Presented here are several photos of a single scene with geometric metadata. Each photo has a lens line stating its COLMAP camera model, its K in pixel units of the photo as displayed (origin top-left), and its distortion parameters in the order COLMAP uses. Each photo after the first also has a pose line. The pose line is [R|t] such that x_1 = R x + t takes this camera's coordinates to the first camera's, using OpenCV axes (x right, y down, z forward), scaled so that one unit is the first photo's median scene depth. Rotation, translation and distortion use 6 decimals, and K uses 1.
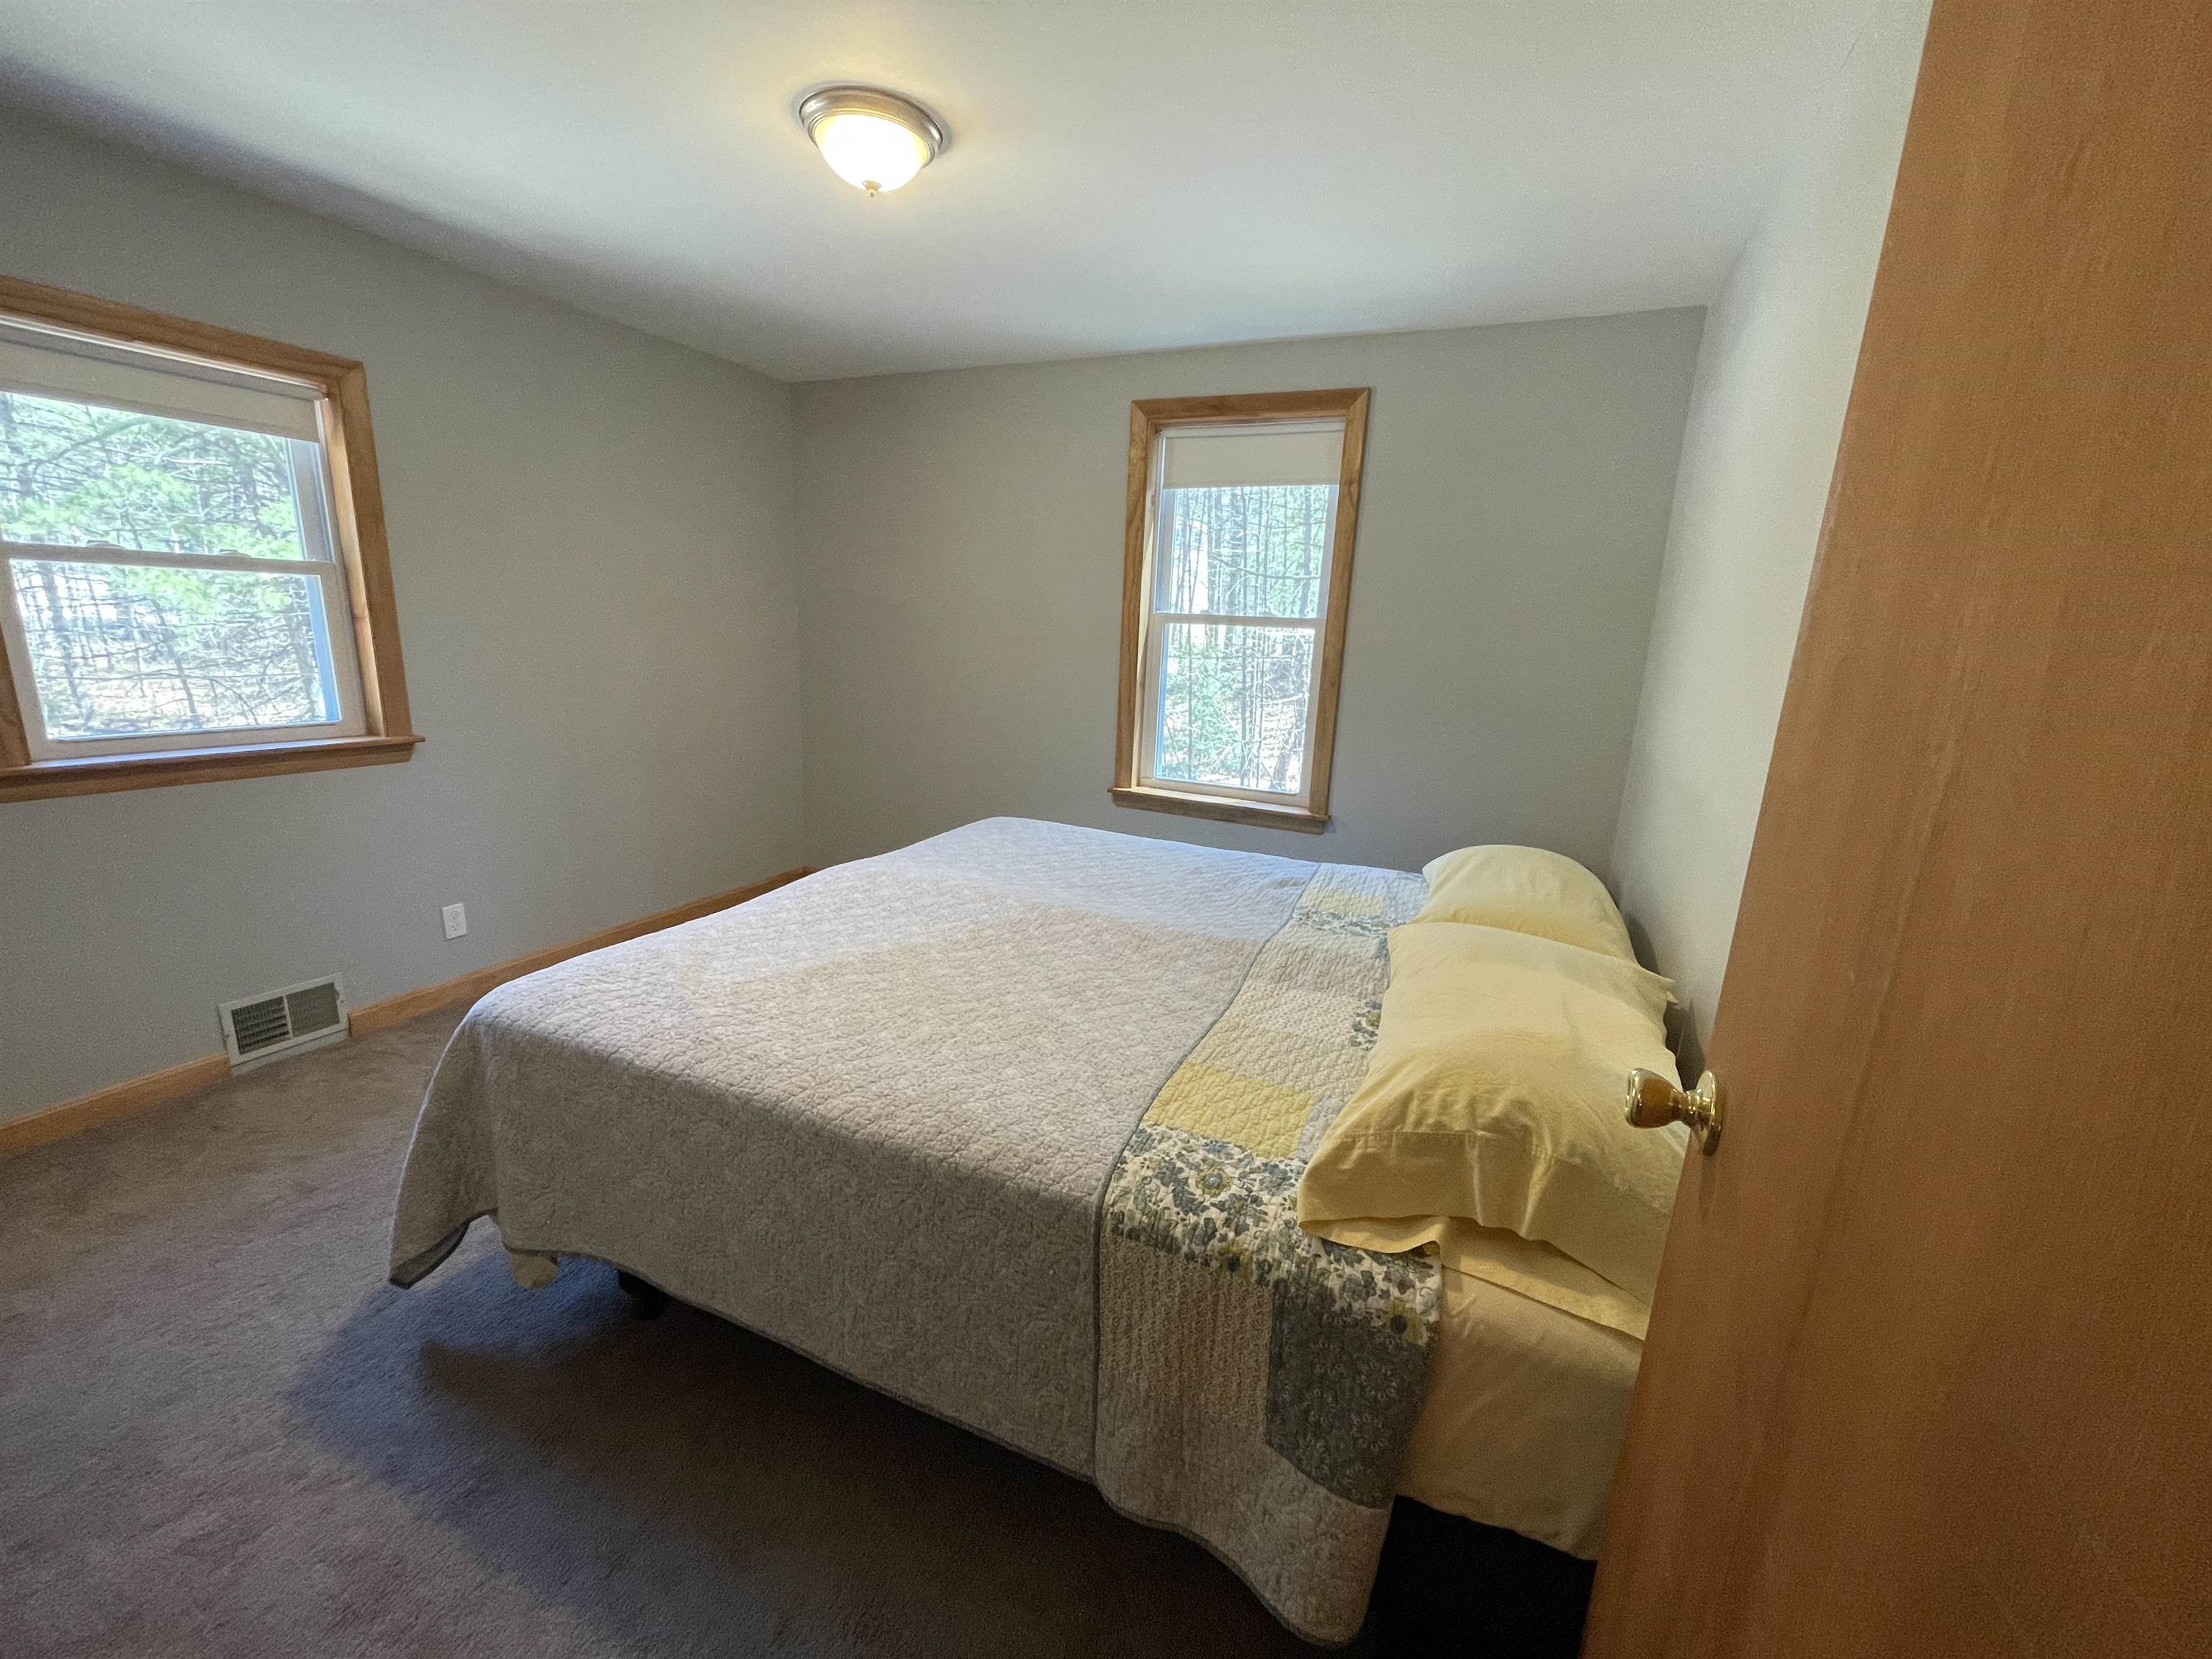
lens RADIAL K [[892.4, 0, 1103.3], [0, 892.4, 827.2], [0, 0, 1]] dist [-0.002093, -0.000238]
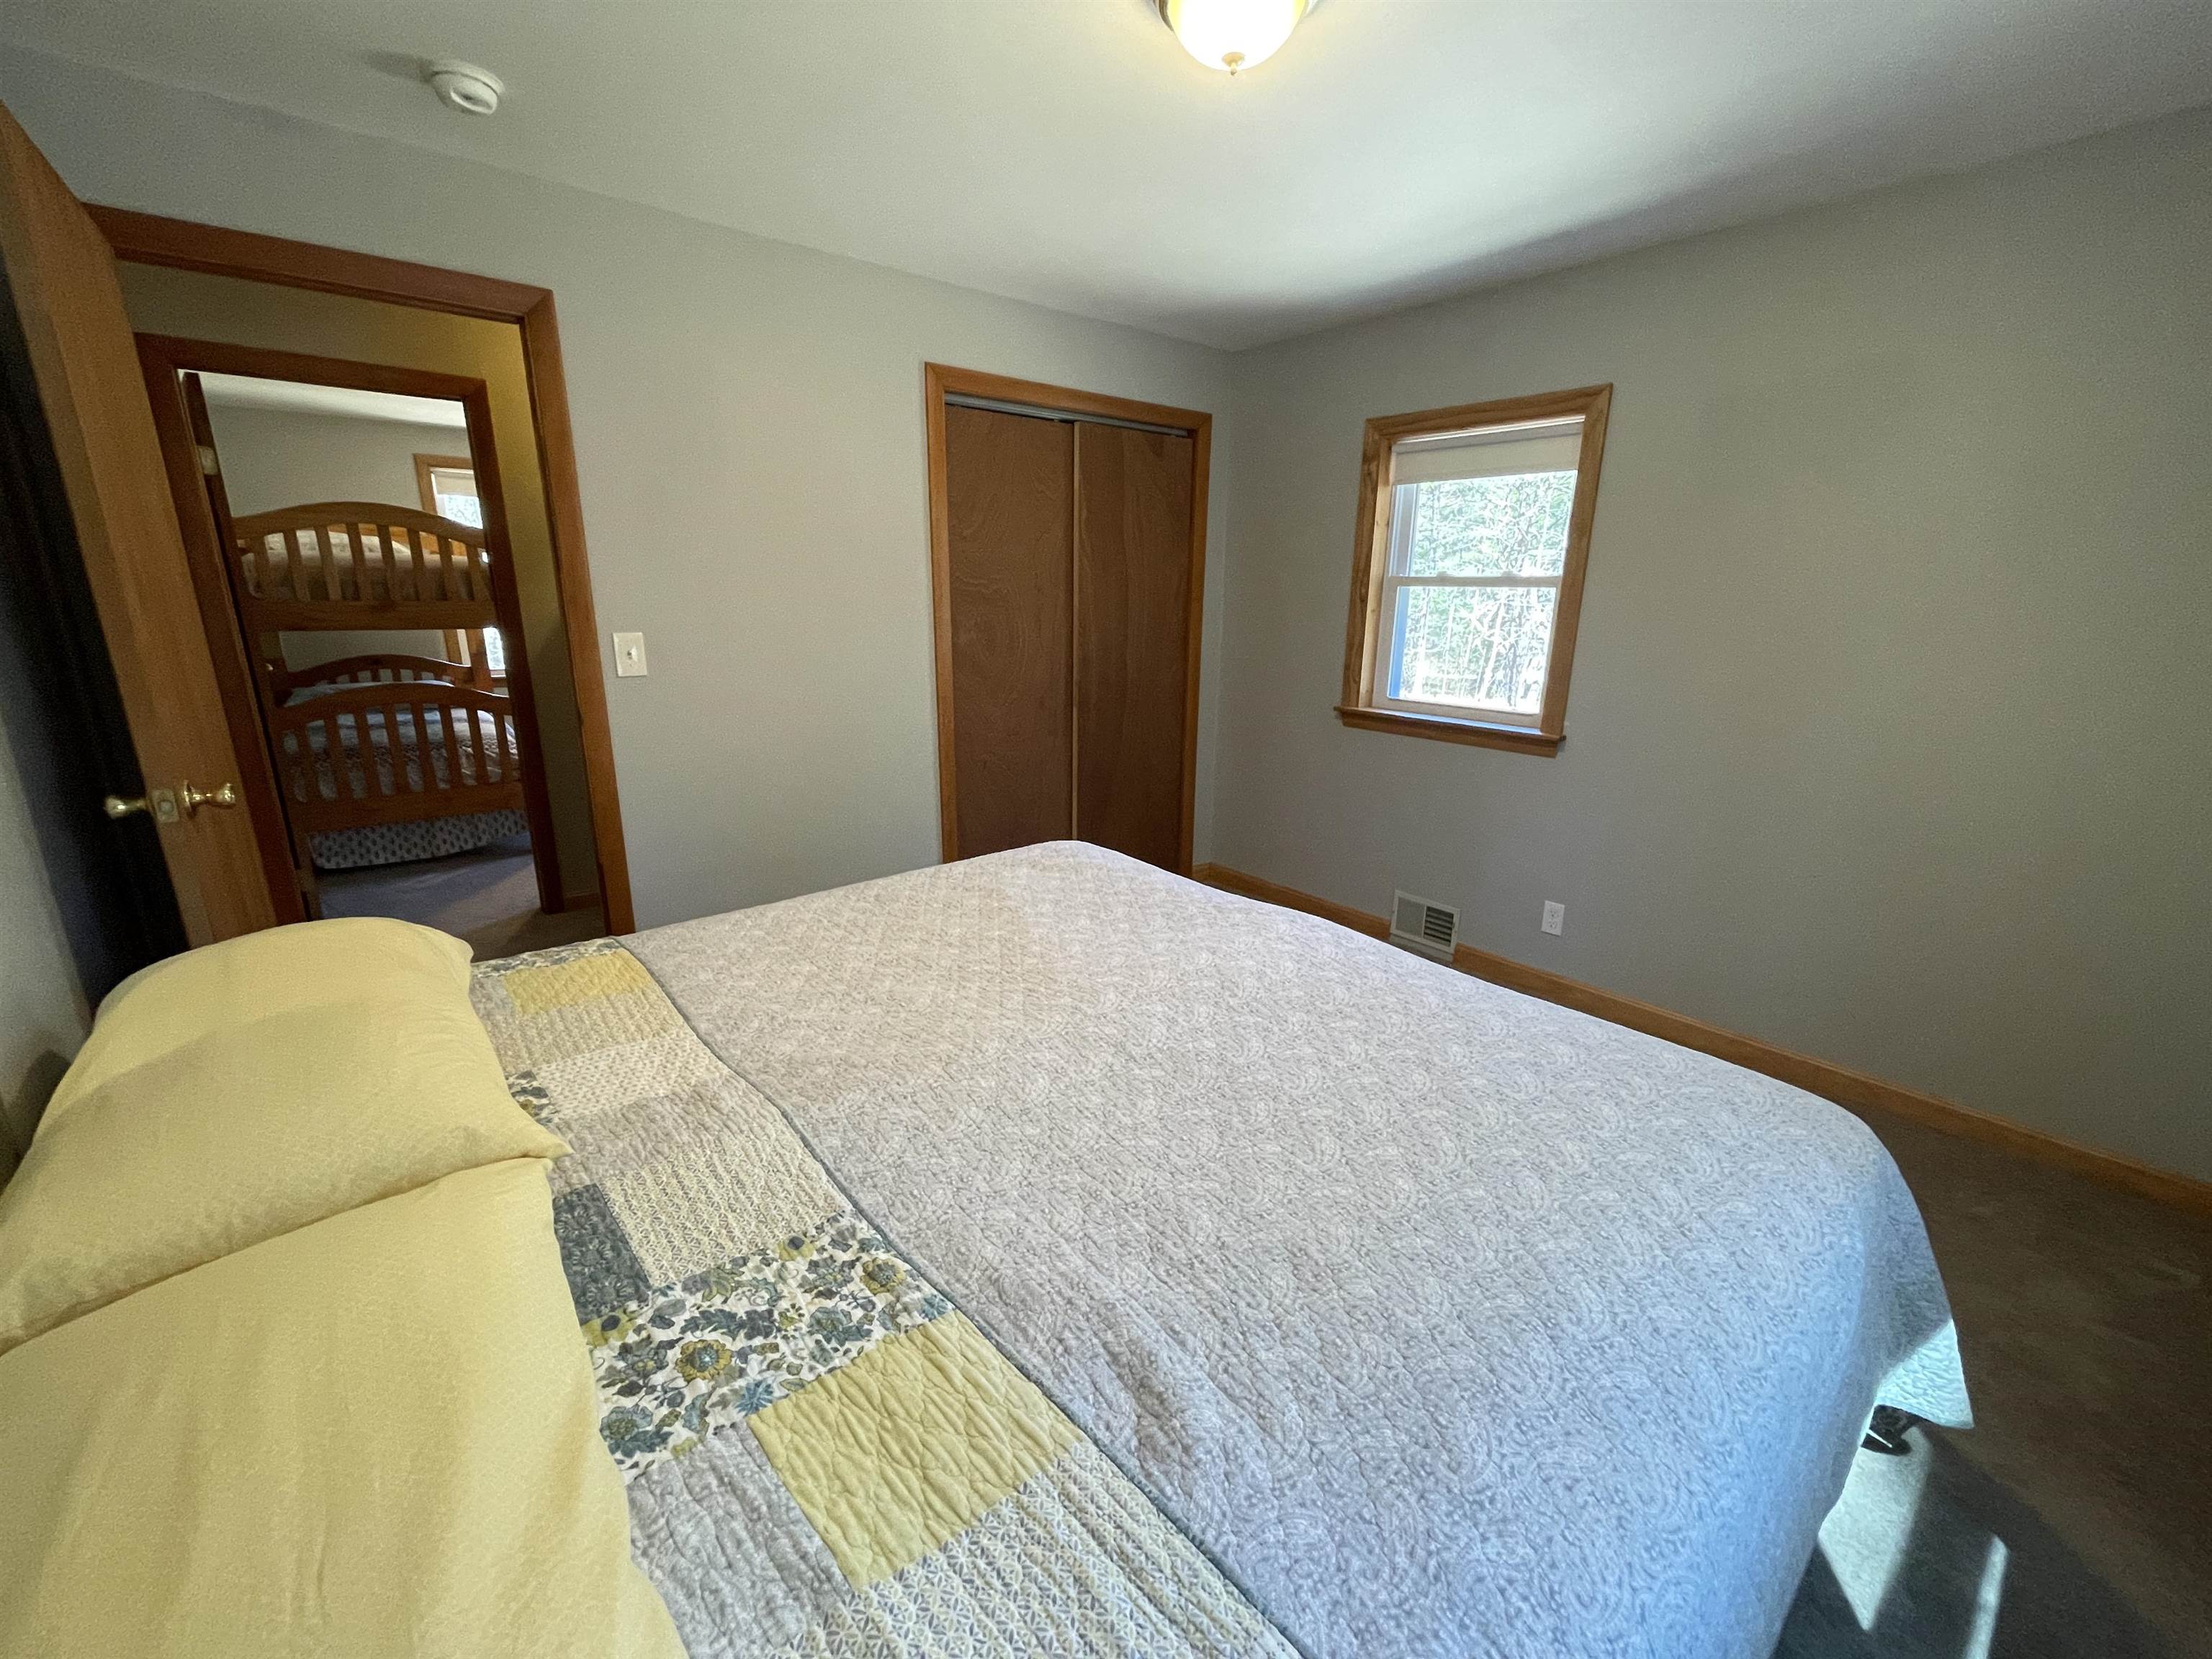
lens RADIAL K [[892.4, 0, 1103.3], [0, 892.4, 827.2], [0, 0, 1]] dist [-0.002093, -0.000238]
pose [[-0.432584, 0.186529, -0.882087, 0.478899], [-0.229695, 0.923280, 0.307885, -0.235291], [0.871843, 0.335798, -0.356552, 1.086759]]
